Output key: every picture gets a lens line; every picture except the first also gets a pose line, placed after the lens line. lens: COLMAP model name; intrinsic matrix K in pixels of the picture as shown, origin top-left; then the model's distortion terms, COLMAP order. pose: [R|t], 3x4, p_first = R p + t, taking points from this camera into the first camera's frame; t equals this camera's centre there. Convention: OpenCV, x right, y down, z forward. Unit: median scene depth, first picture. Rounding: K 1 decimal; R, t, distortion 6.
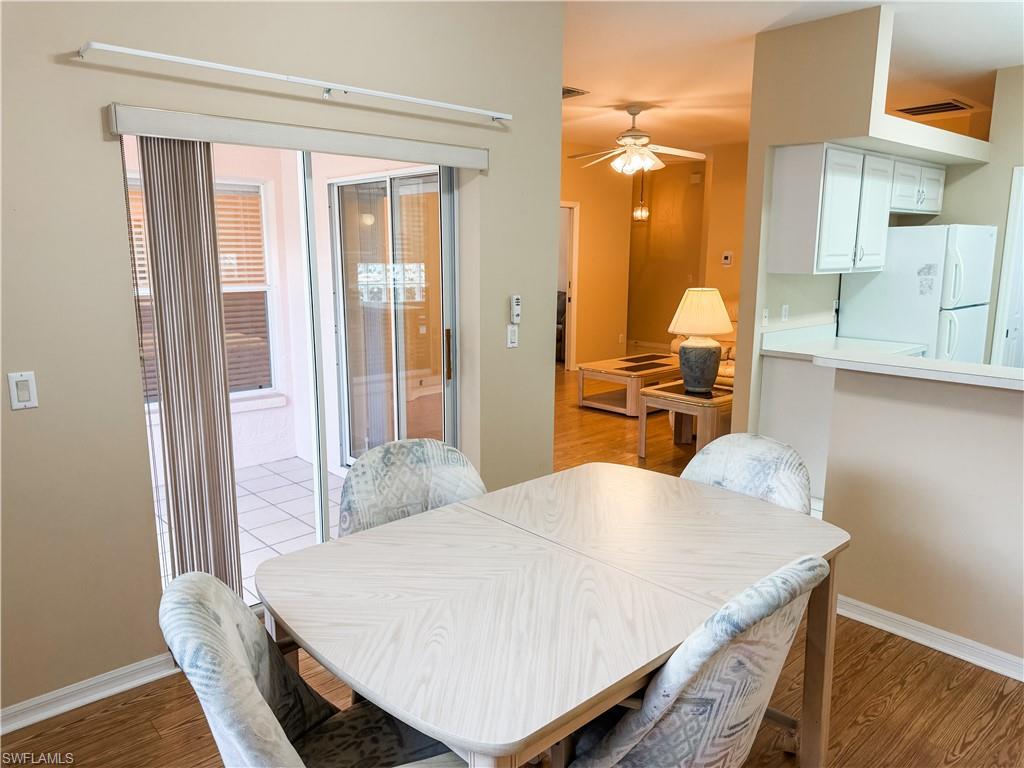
lens RADIAL K [[723.0, 0, 512.0], [0, 723.0, 384.0], [0, 0, 1]] dist [0.095493, -0.109353]
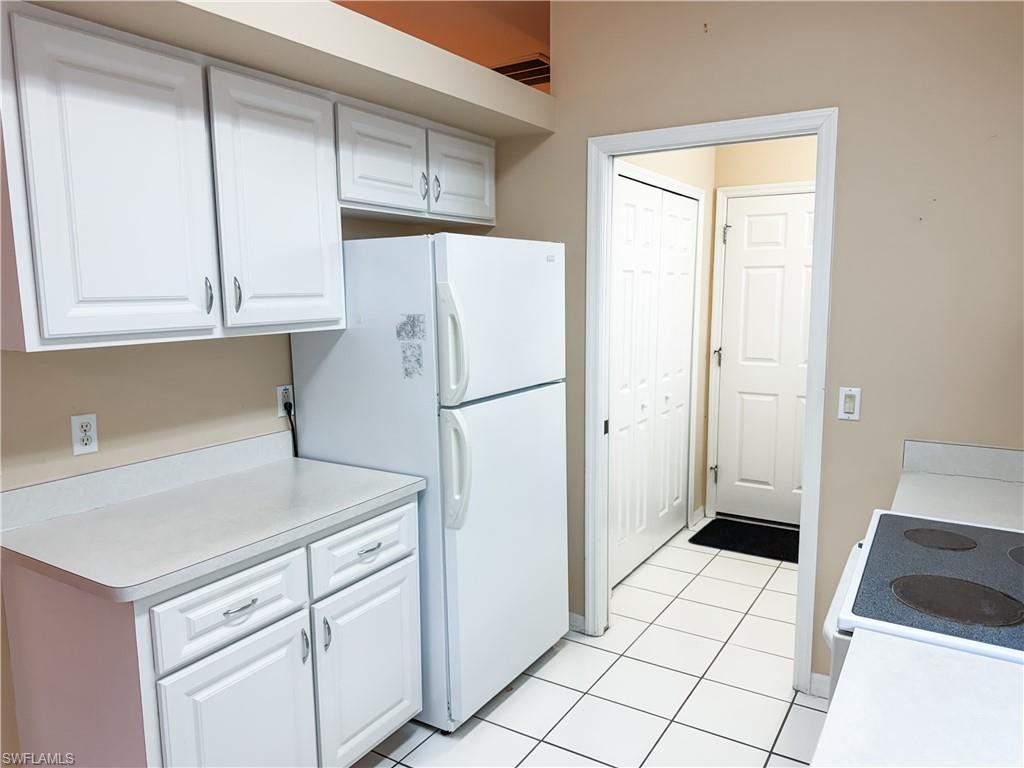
lens RADIAL K [[723.0, 0, 512.0], [0, 723.0, 384.0], [0, 0, 1]] dist [0.095493, -0.109353]
pose [[0.960955, -0.045280, 0.272976, 0.483009], [0.057796, 0.997606, -0.037984, -0.092610], [-0.270602, 0.052278, 0.961271, 0.509126]]
